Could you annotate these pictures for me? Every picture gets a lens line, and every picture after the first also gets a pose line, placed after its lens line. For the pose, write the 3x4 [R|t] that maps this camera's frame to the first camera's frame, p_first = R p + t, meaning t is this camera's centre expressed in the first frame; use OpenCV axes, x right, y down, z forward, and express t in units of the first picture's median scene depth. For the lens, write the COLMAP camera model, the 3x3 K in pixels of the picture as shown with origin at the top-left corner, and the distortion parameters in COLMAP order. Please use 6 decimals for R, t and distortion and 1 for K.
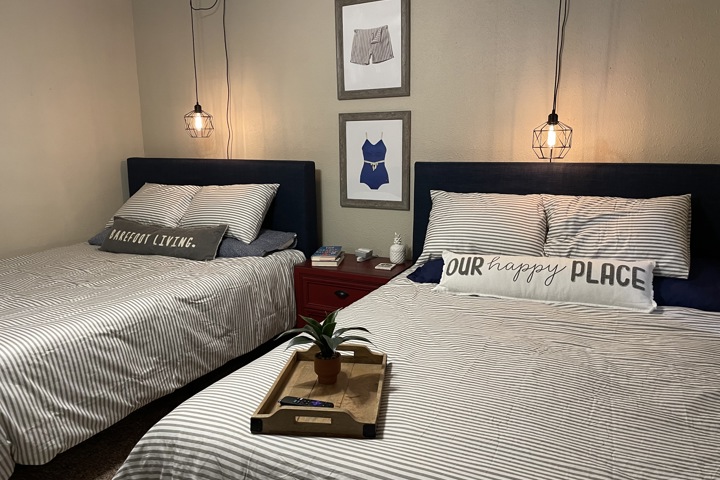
lens RADIAL K [[535.8, 0, 362.2], [0, 535.8, 239.8], [0, 0, 1]] dist [0.067679, -0.005705]
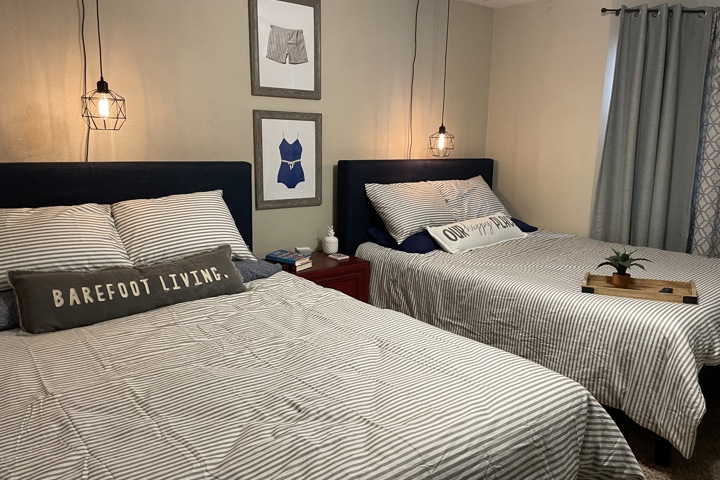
lens RADIAL K [[535.8, 0, 362.9], [0, 535.8, 240.8], [0, 0, 1]] dist [0.067679, -0.005705]
pose [[0.382484, -0.156492, 0.910613, -0.879768], [0.146849, 0.983321, 0.107306, -0.087078], [-0.912218, 0.092680, 0.399086, 0.490481]]
